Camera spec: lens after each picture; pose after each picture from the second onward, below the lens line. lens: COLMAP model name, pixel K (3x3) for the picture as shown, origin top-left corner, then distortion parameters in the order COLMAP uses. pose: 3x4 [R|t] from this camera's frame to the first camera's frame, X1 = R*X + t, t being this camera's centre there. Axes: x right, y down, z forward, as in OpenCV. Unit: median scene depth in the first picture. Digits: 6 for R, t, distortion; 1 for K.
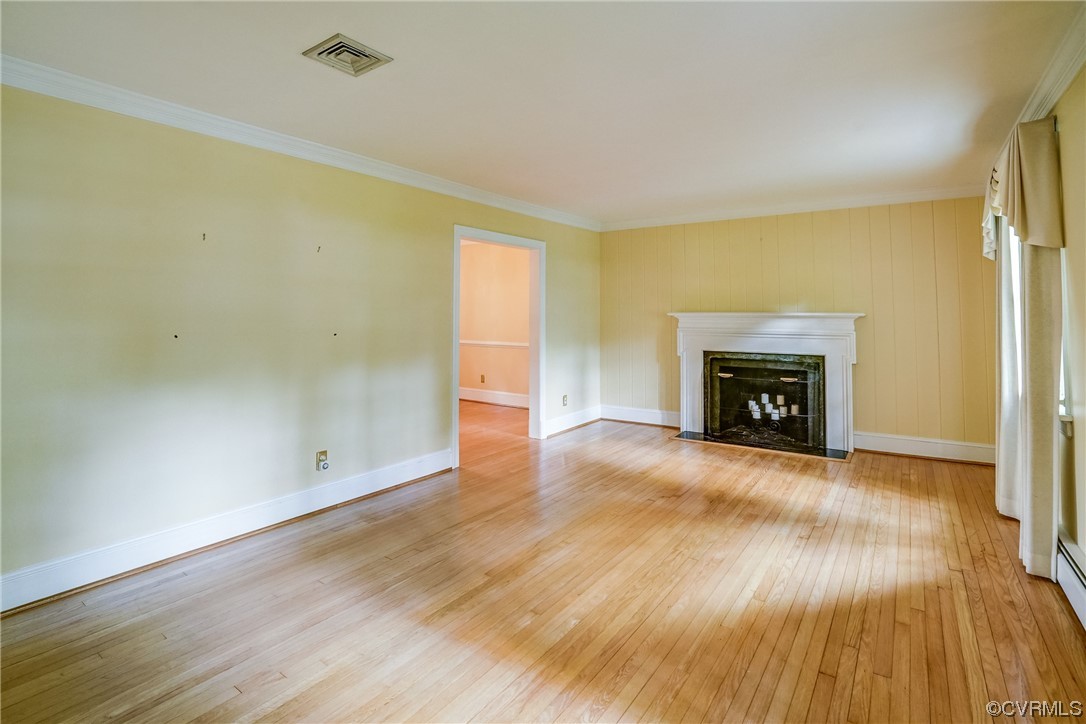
lens RADIAL K [[528.8, 0, 542.0], [0, 528.8, 292.7], [0, 0, 1]] dist [-0.067782, 0.026789]
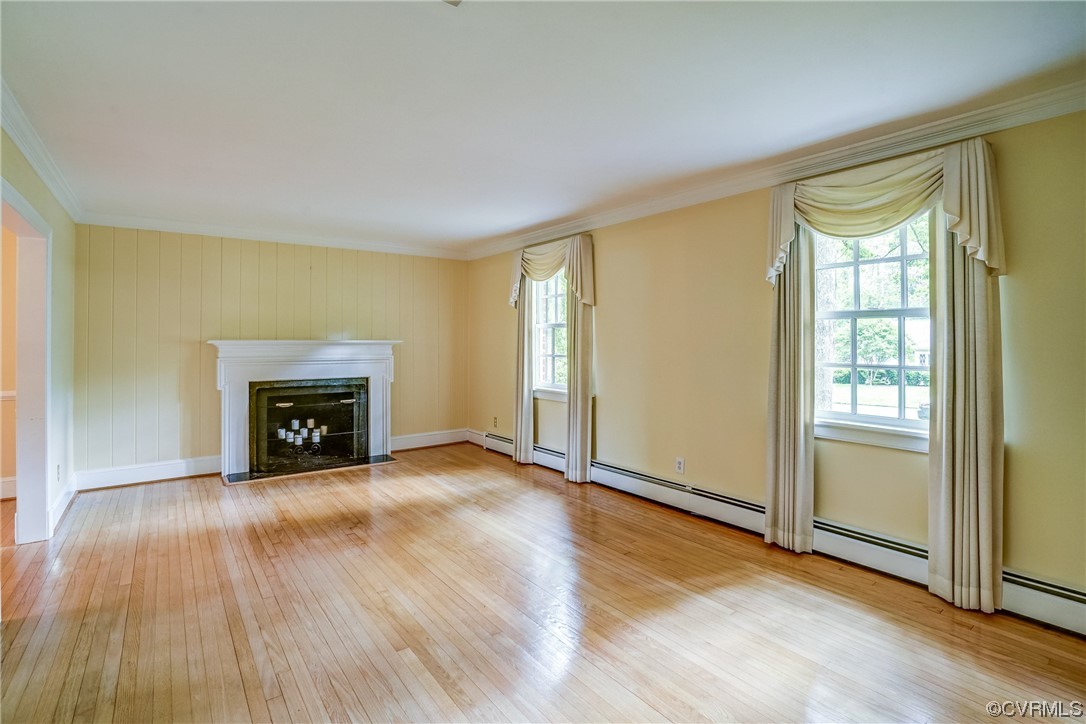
lens RADIAL K [[514.3, 0, 545.3], [0, 514.3, 342.9], [0, 0, 1]] dist [-0.064045, 0.022987]
pose [[0.313326, -0.007590, 0.949615, -0.398984], [-0.035601, 0.999171, 0.019733, 0.008176], [-0.948978, -0.039990, 0.312796, 0.266175]]
